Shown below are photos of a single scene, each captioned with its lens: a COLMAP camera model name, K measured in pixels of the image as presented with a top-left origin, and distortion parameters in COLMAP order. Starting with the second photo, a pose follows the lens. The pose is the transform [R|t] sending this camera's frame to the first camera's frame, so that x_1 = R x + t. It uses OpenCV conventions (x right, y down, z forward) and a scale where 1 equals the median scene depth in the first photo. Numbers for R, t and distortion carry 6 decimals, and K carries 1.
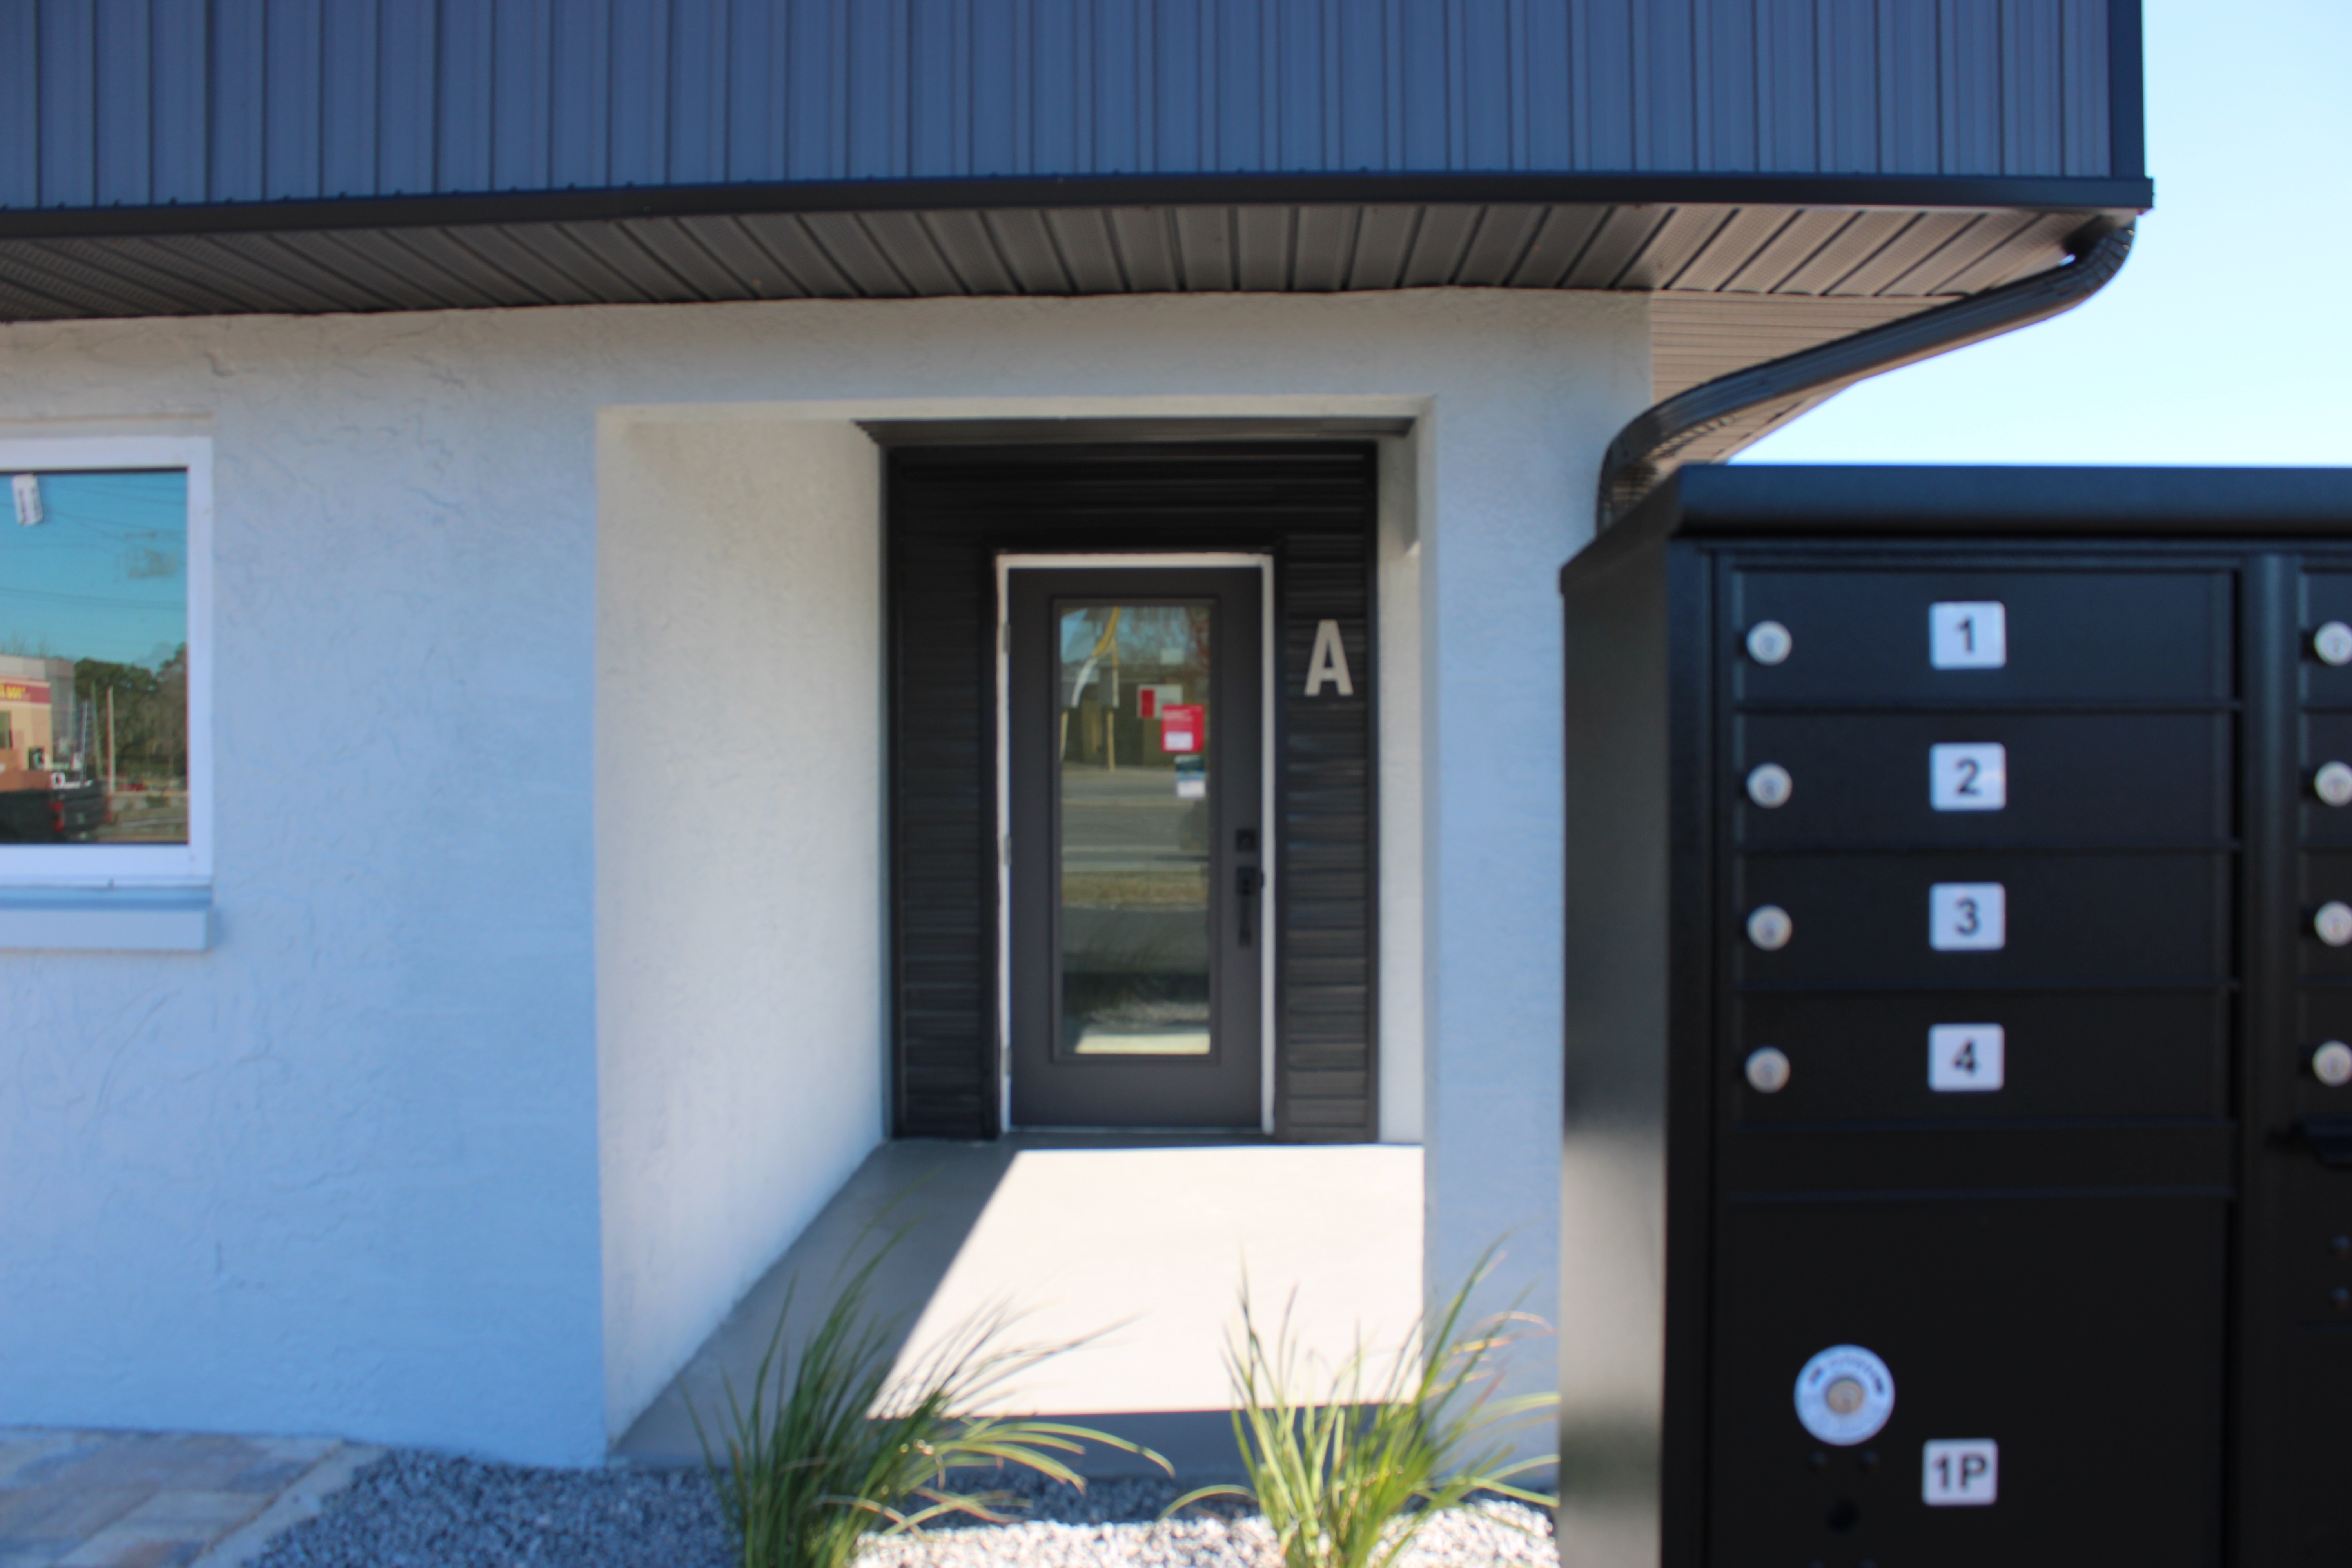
lens RADIAL K [[1955.2, 0, 1176.0], [0, 1955.2, 784.0], [0, 0, 1]] dist [-0.059490, 0.001804]
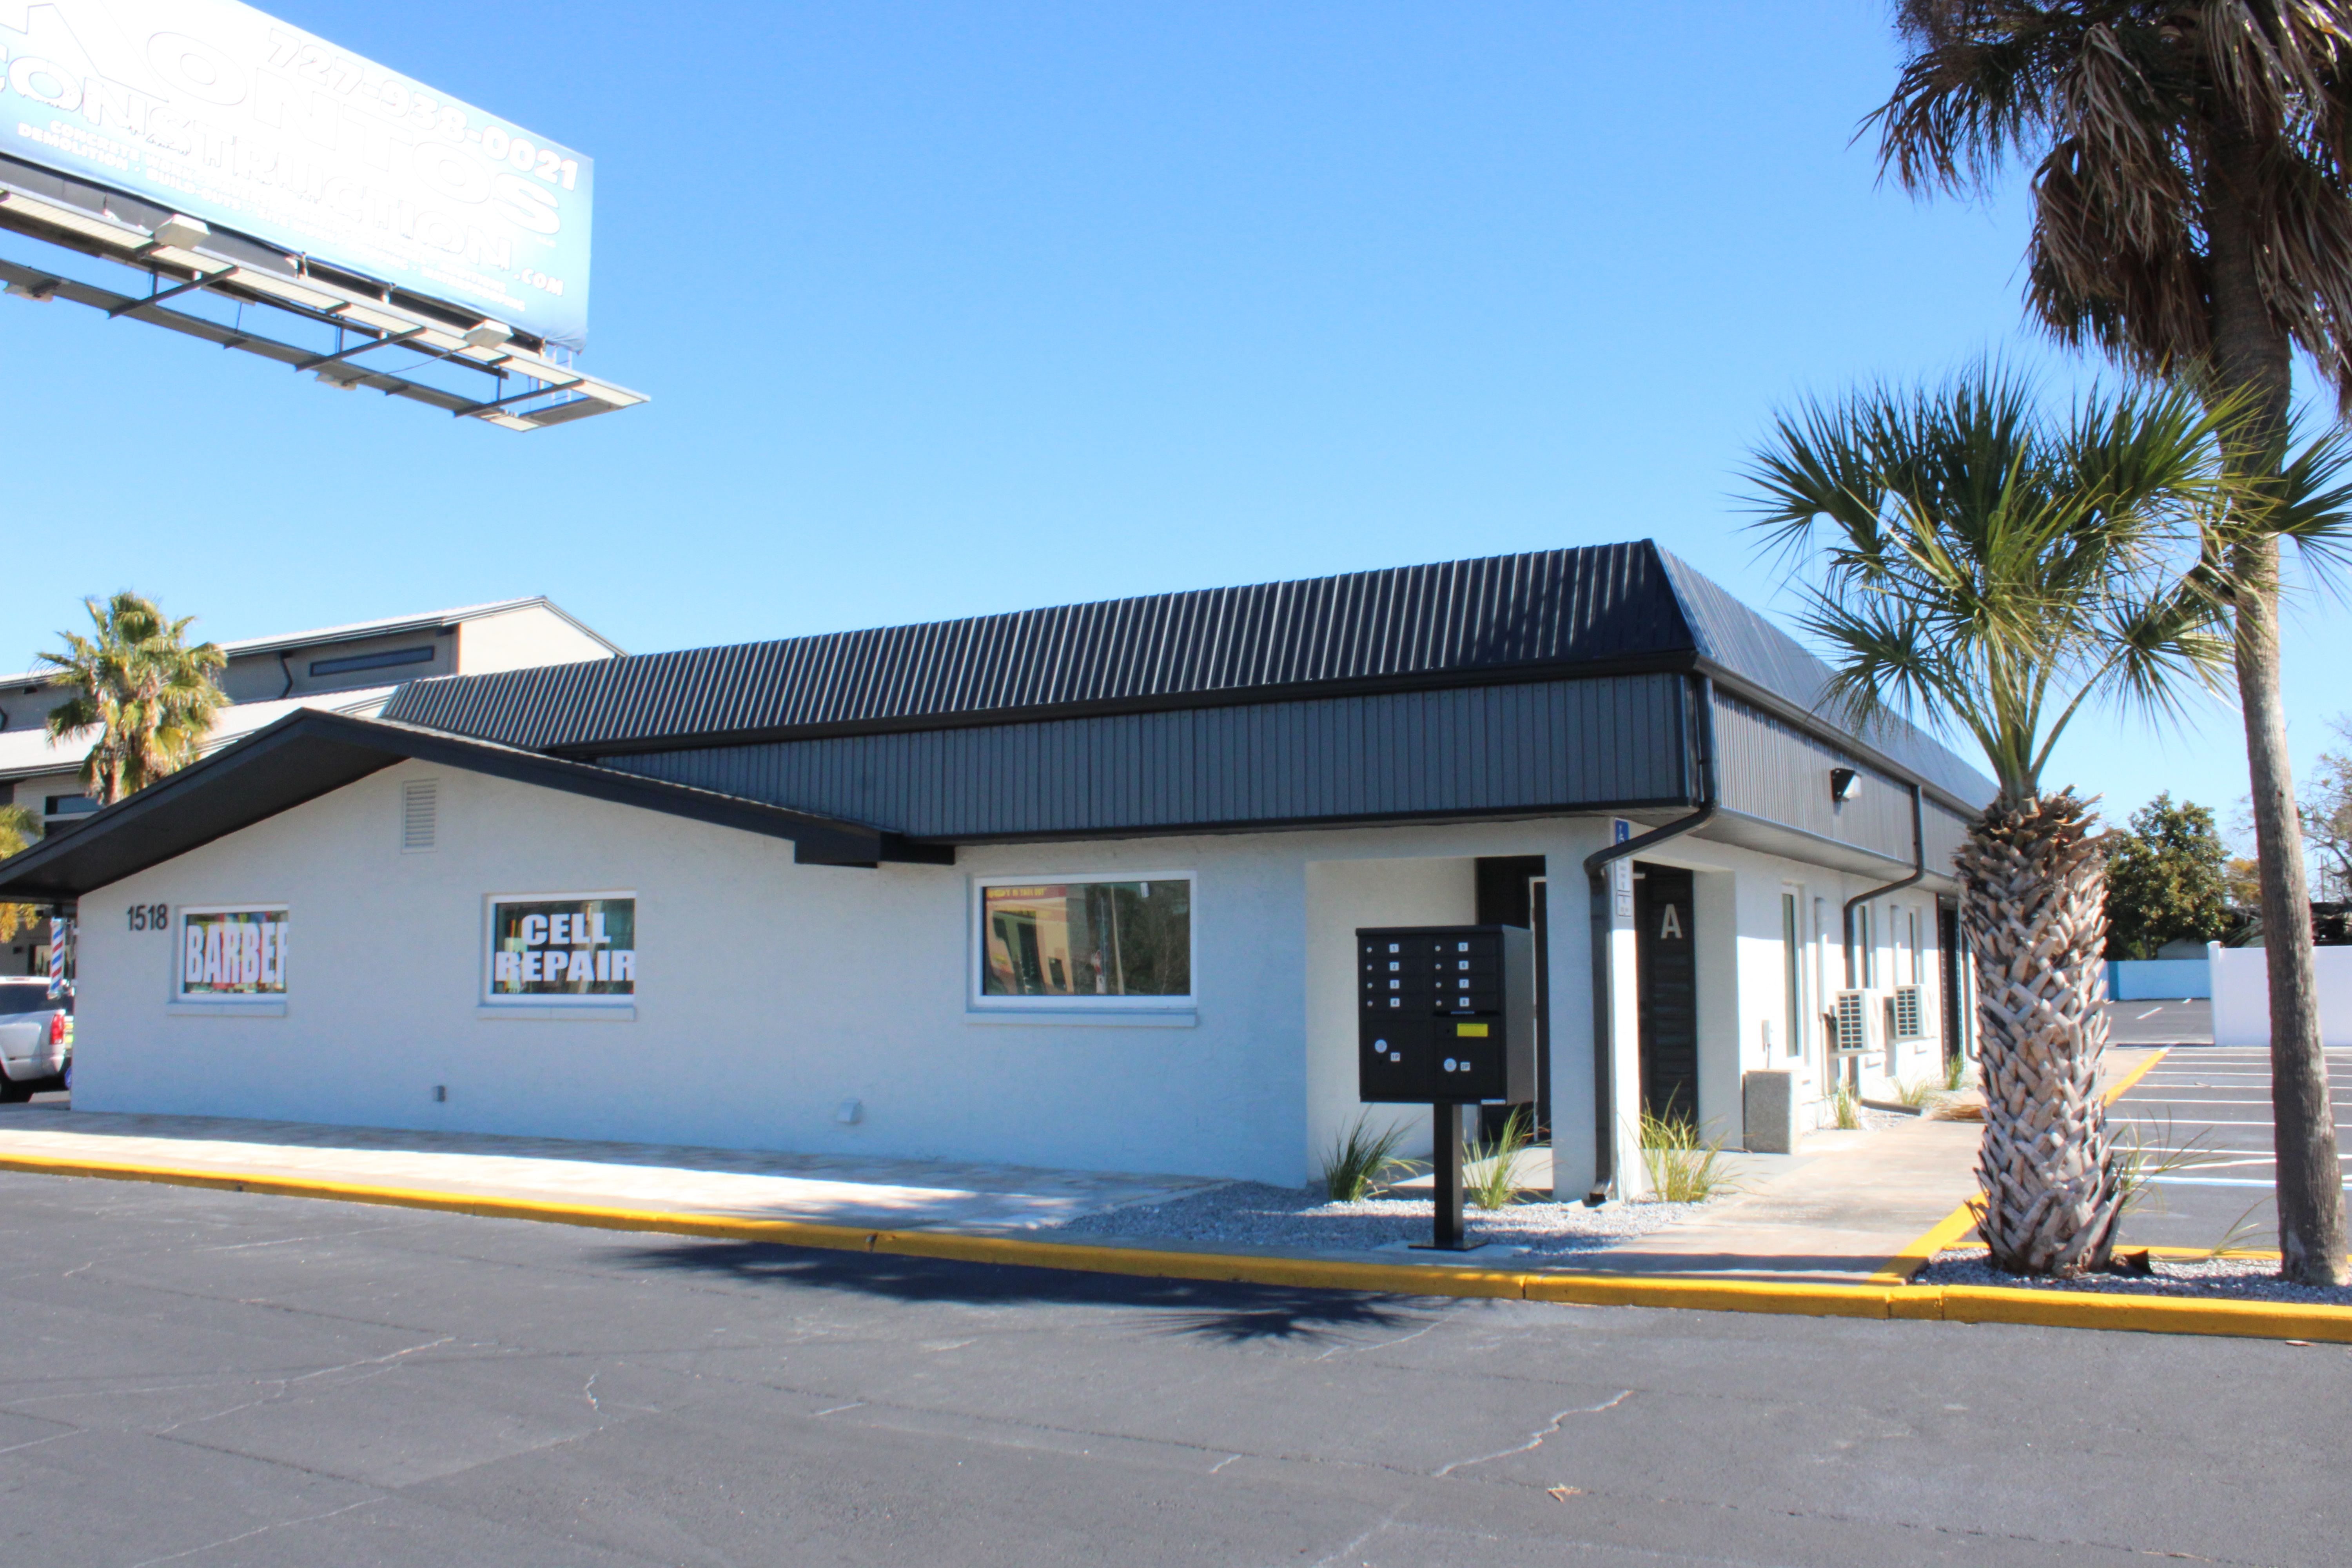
lens RADIAL K [[1955.2, 0, 1176.0], [0, 1955.2, 784.0], [0, 0, 1]] dist [-0.059490, 0.001804]
pose [[0.887208, -0.047574, -0.458910, 1.015676], [-0.004318, 0.993770, -0.111369, 0.045257], [0.461350, 0.100790, 0.881475, -1.991936]]
